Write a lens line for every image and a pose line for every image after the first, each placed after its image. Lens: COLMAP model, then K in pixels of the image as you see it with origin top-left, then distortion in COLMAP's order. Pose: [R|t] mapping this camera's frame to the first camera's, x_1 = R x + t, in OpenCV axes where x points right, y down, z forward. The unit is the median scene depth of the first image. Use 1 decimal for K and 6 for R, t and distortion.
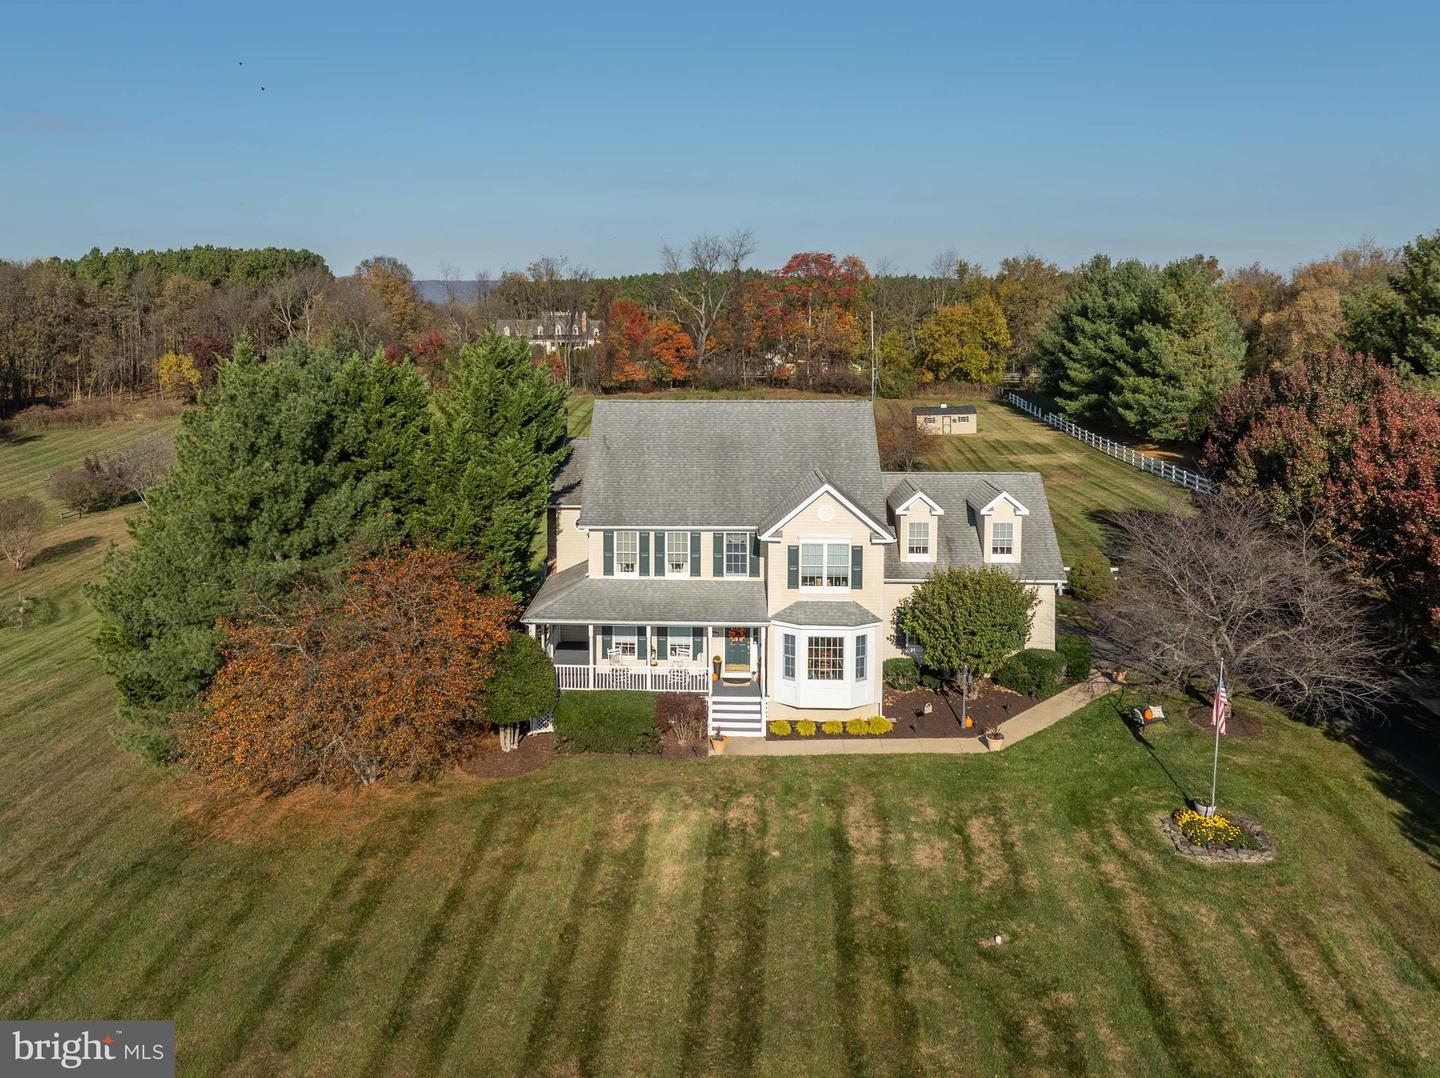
lens RADIAL K [[1143.8, 0, 668.2], [0, 1143.8, 383.8], [0, 0, 1]] dist [-0.028733, -0.010010]
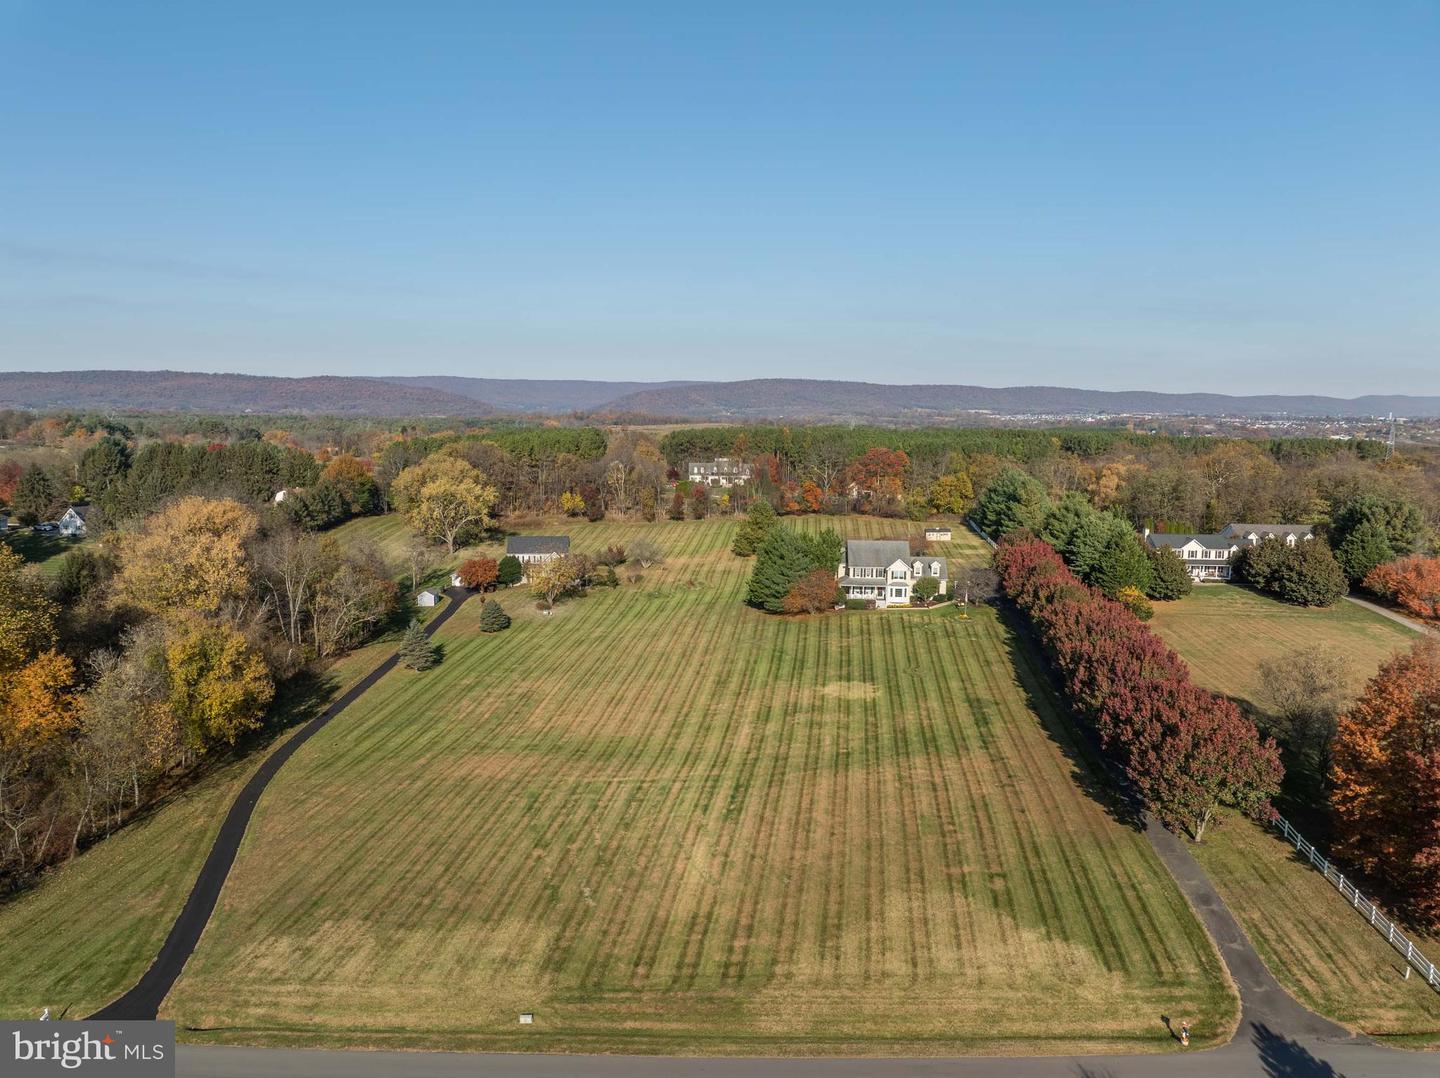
lens RADIAL K [[1016.5, 0, 717.8], [0, 1016.5, 533.4], [0, 0, 1]] dist [-0.039678, 0.000774]
pose [[0.999899, 0.013114, -0.005447, -0.650953], [-0.012760, 0.998086, 0.060515, -0.291518], [0.006230, -0.060440, 0.998152, -3.530365]]
